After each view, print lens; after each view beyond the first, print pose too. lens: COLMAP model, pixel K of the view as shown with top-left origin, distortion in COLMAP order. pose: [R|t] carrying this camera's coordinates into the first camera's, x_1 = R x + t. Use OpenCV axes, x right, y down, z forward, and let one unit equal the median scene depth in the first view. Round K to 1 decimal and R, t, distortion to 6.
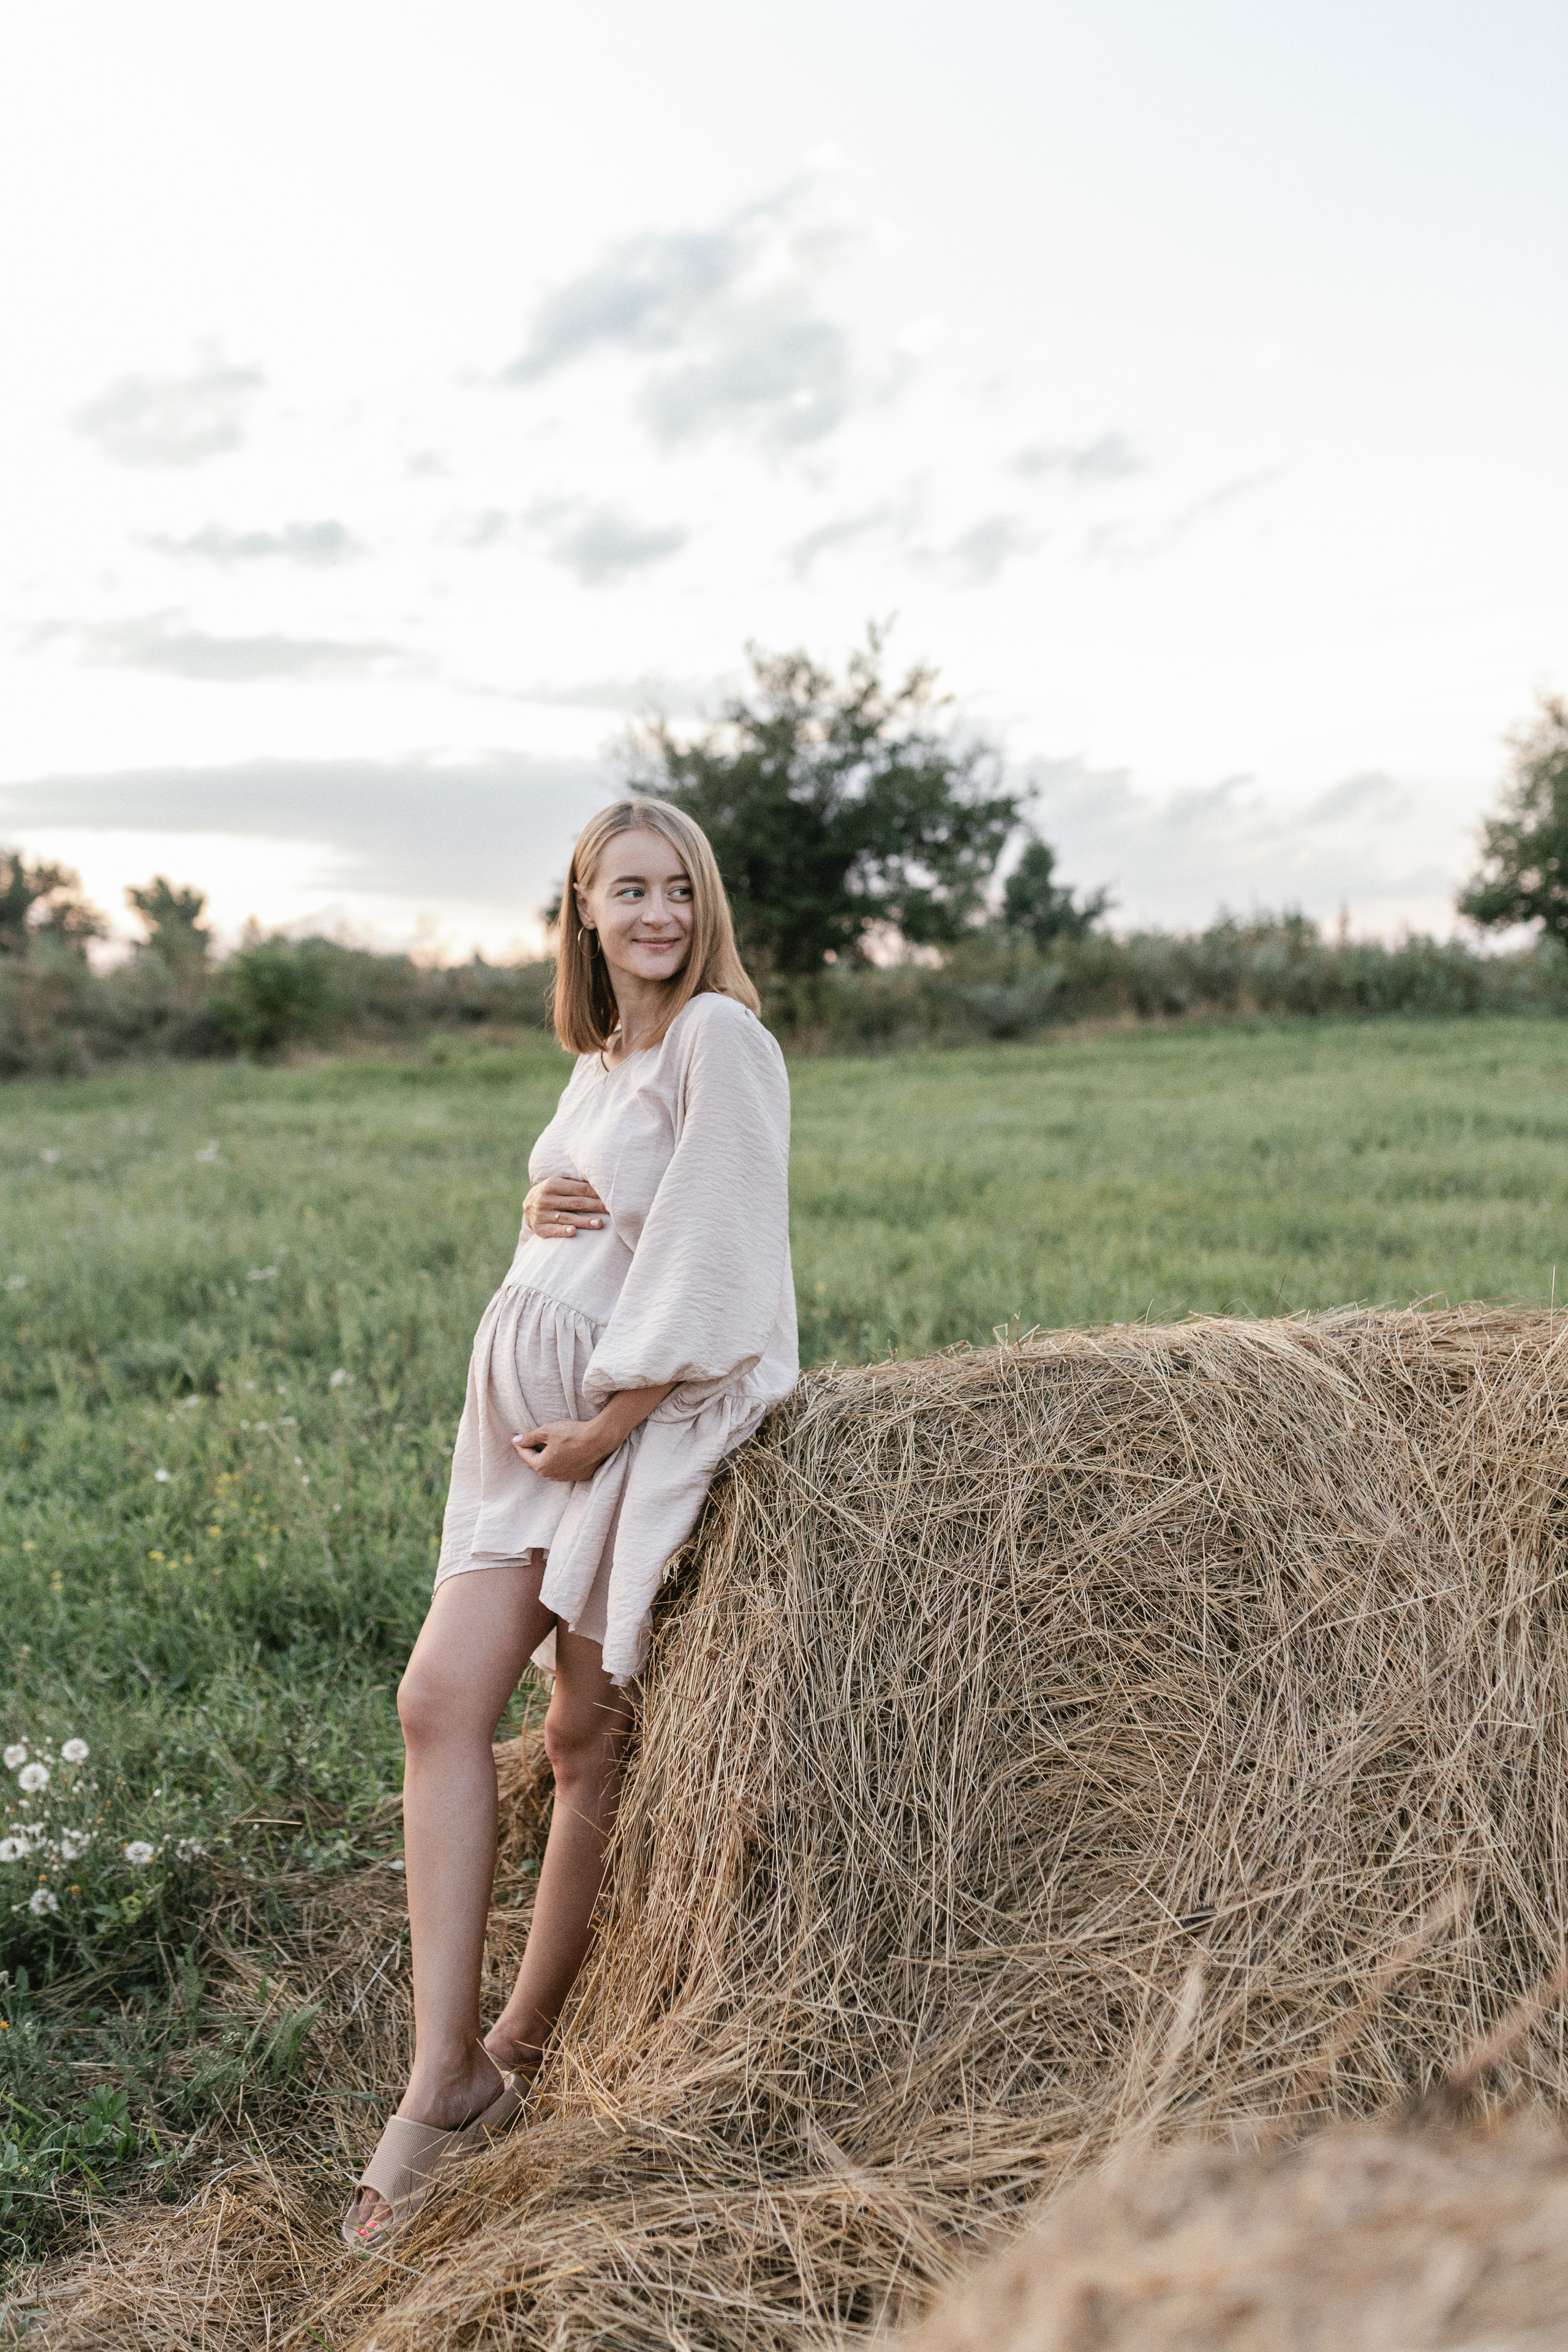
lens RADIAL K [[2312.3, 0, 784.0], [0, 2312.3, 1176.0], [0, 0, 1]] dist [0.001010, -0.001855]
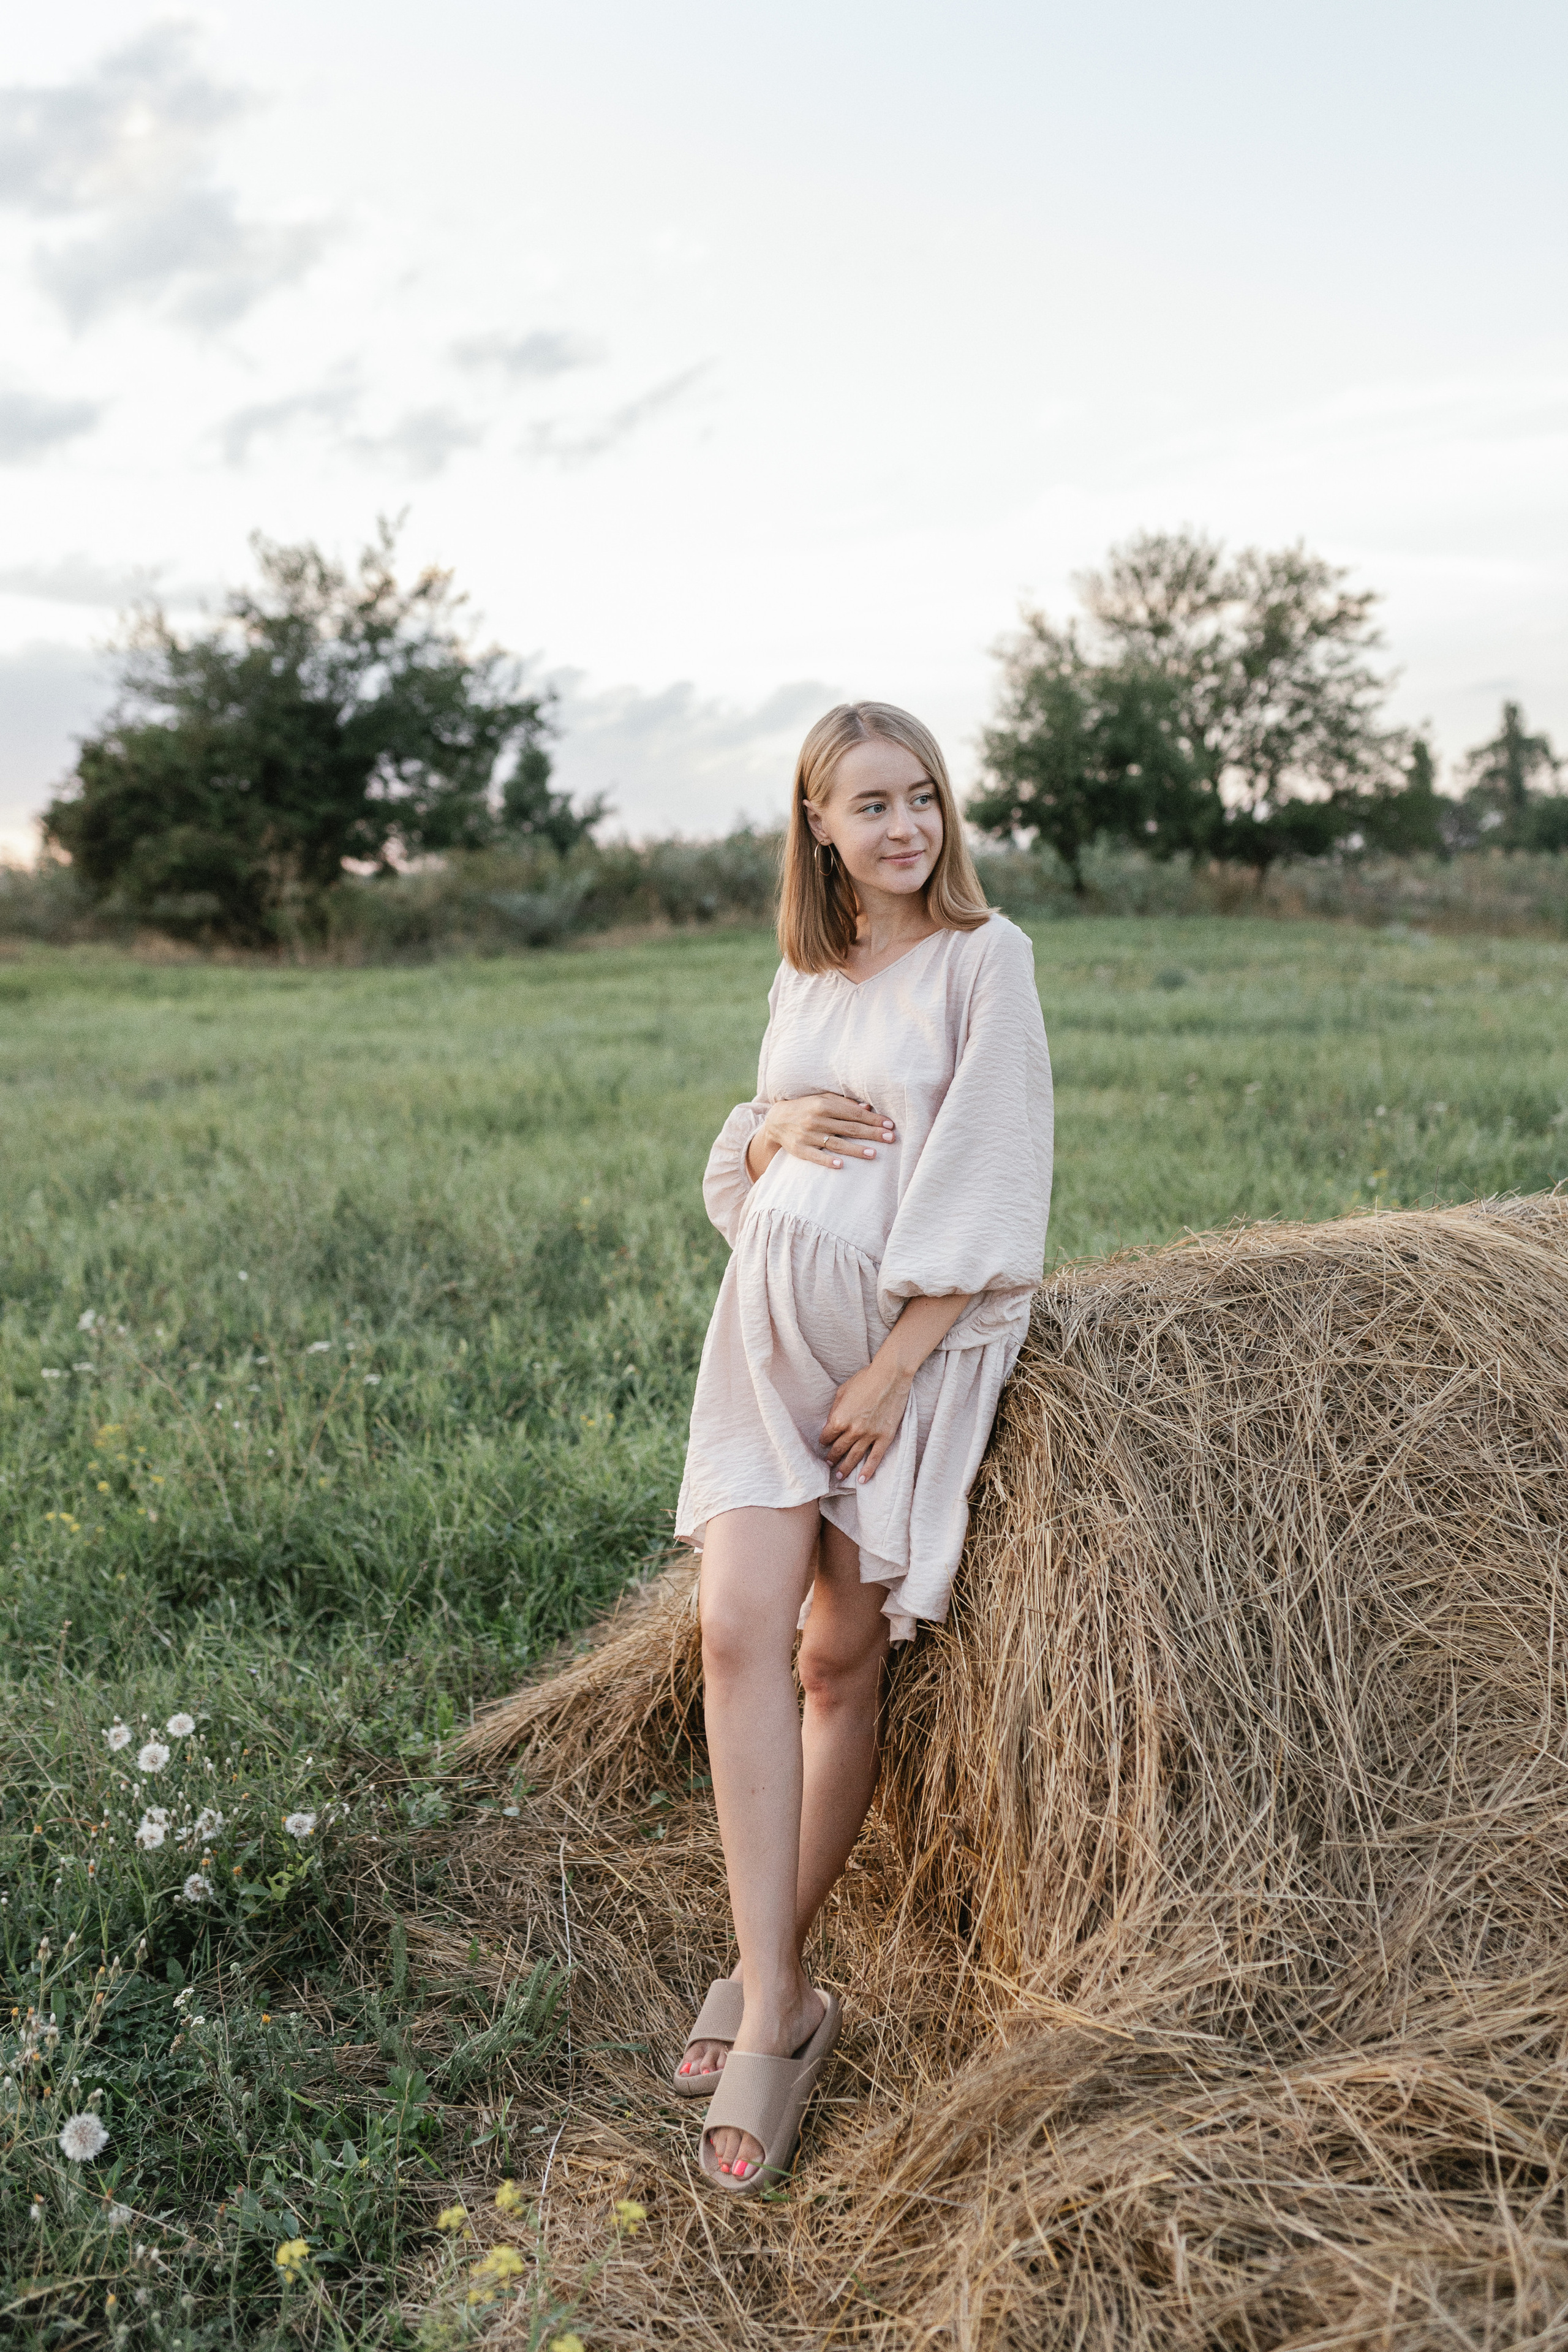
lens RADIAL K [[2325.2, 0, 784.0], [0, 2325.2, 1176.0], [0, 0, 1]] dist [0.003506, -0.005791]
pose [[0.970904, -0.033843, 0.237065, -0.039448], [0.024545, 0.998813, 0.042064, -0.000736], [-0.238207, -0.035022, 0.970583, 0.005909]]
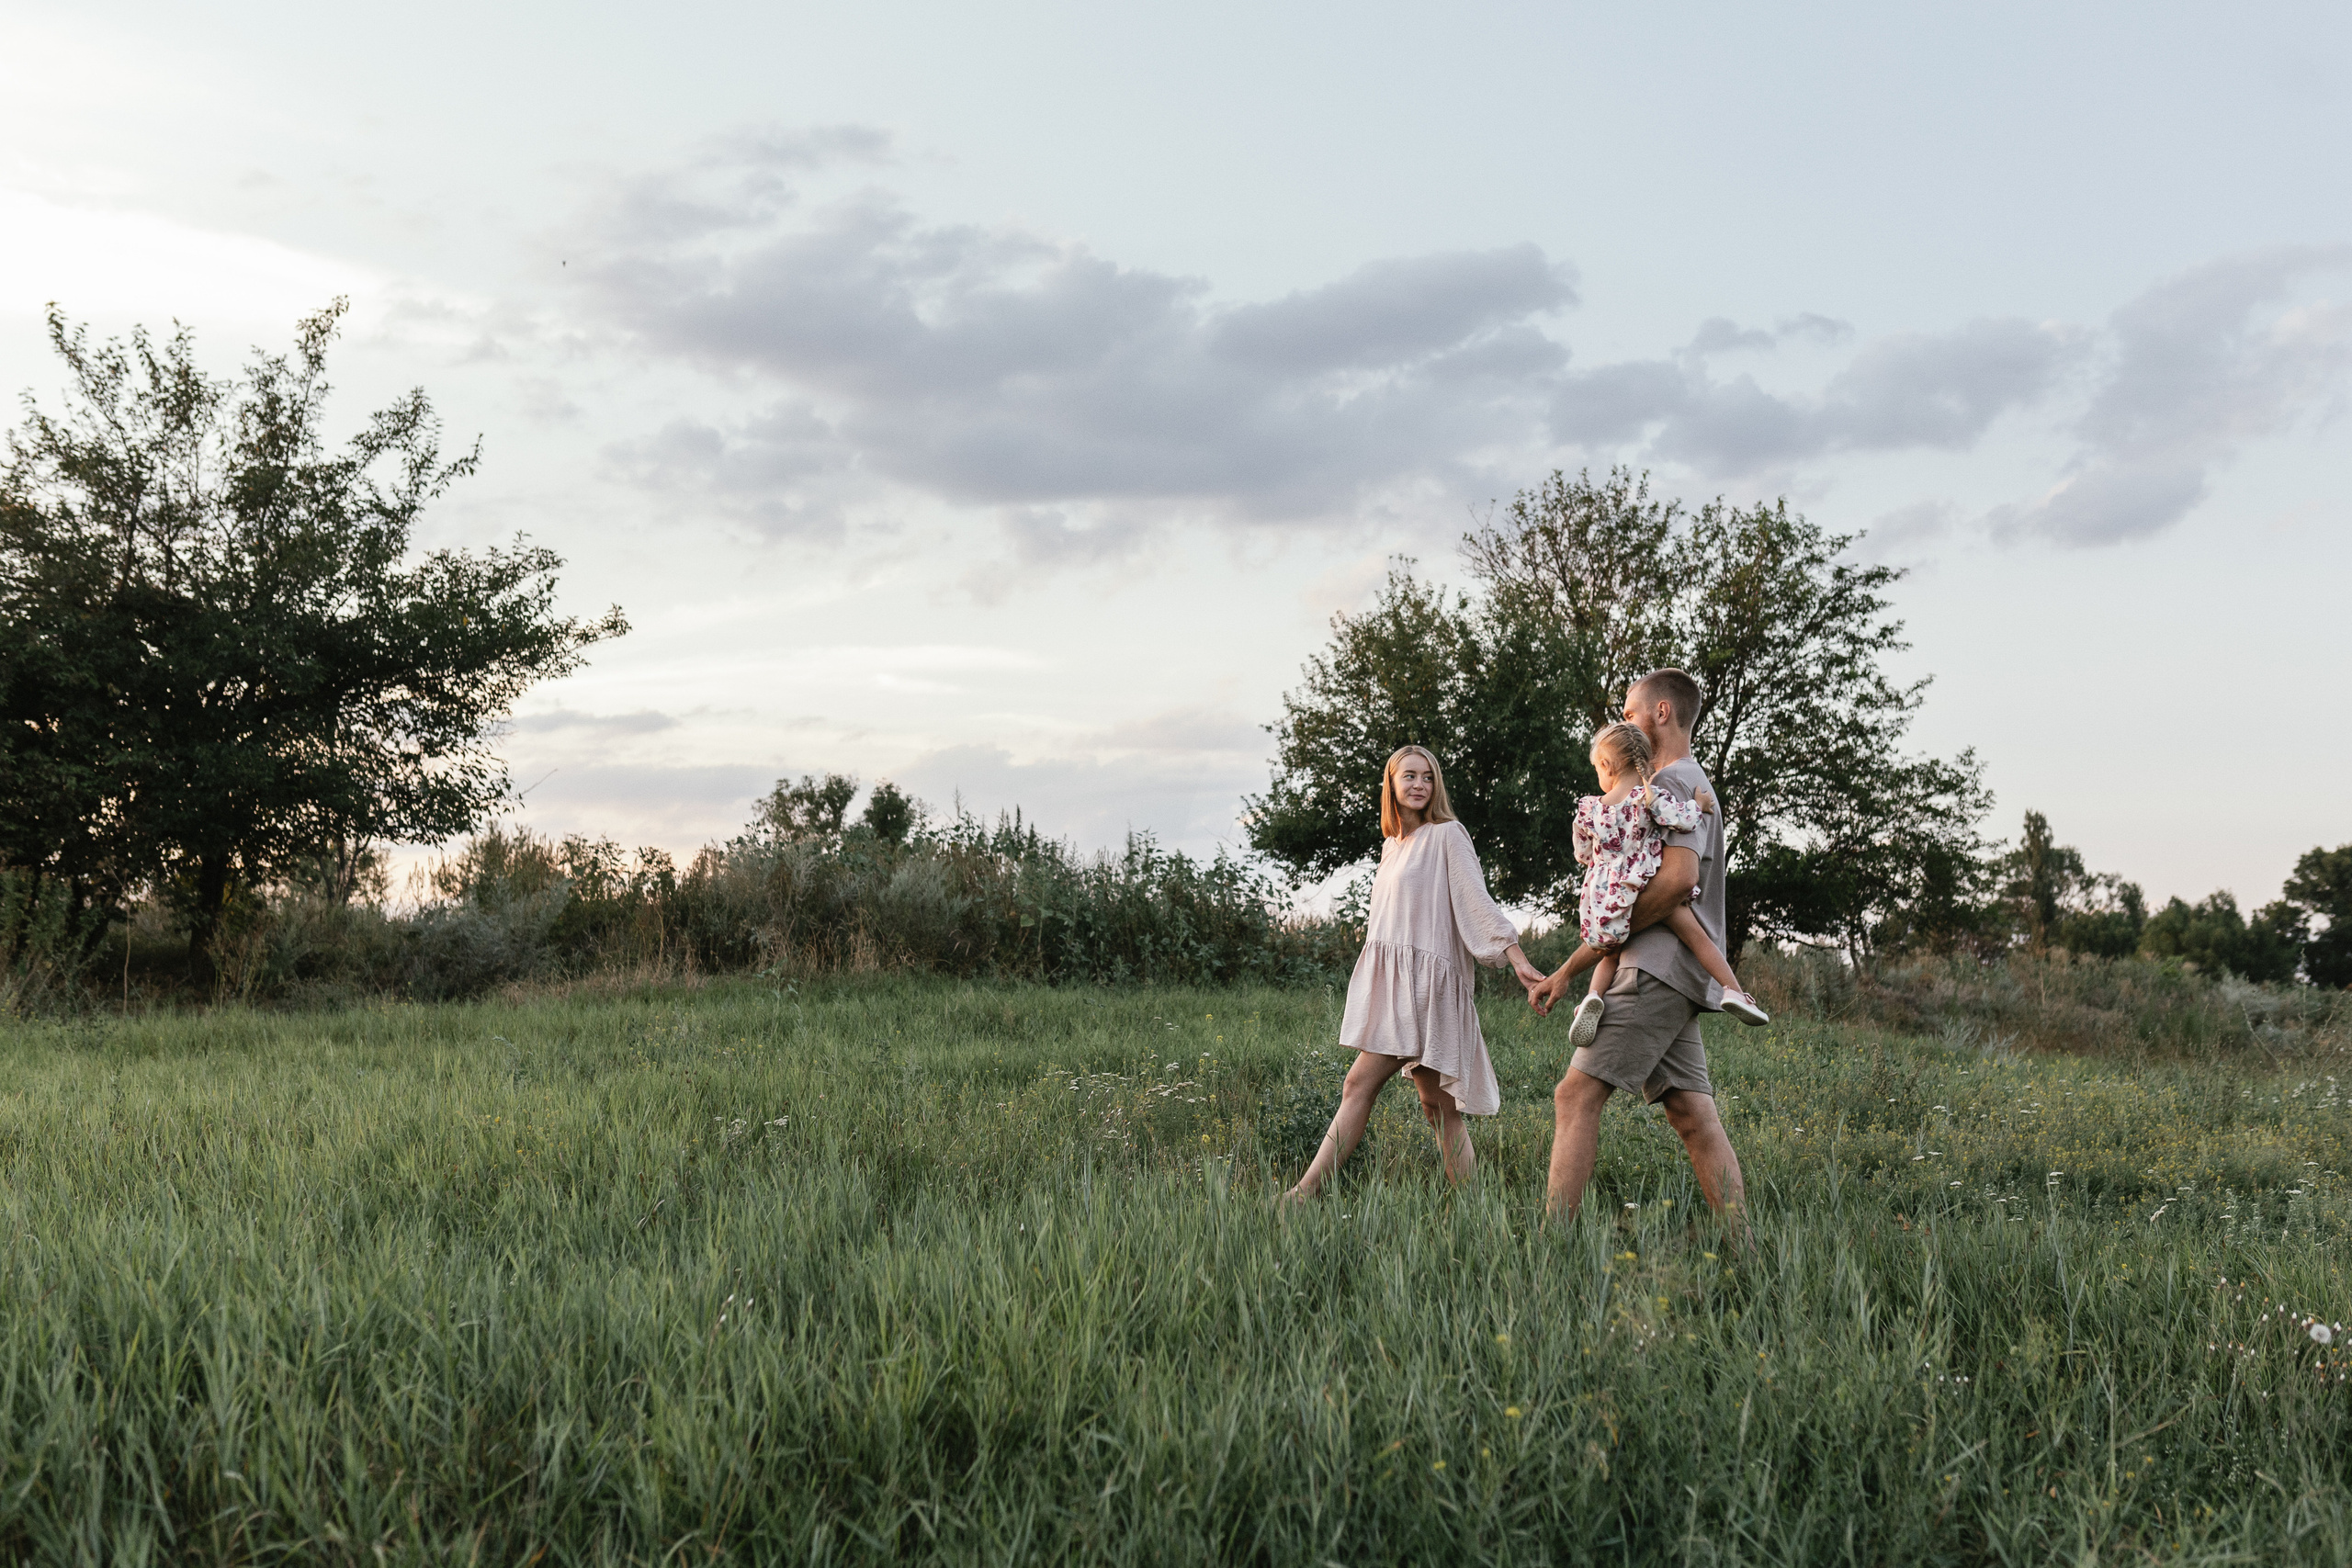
lens RADIAL K [[2312.1, 0, 1176.0], [0, 2312.1, 784.0], [0, 0, 1]] dist [0.001010, -0.001855]
pose [[0.981029, 0.042076, 0.189238, 0.155140], [-0.007967, 0.984088, -0.177505, -0.012652], [-0.193695, 0.172630, 0.965754, 0.387603]]
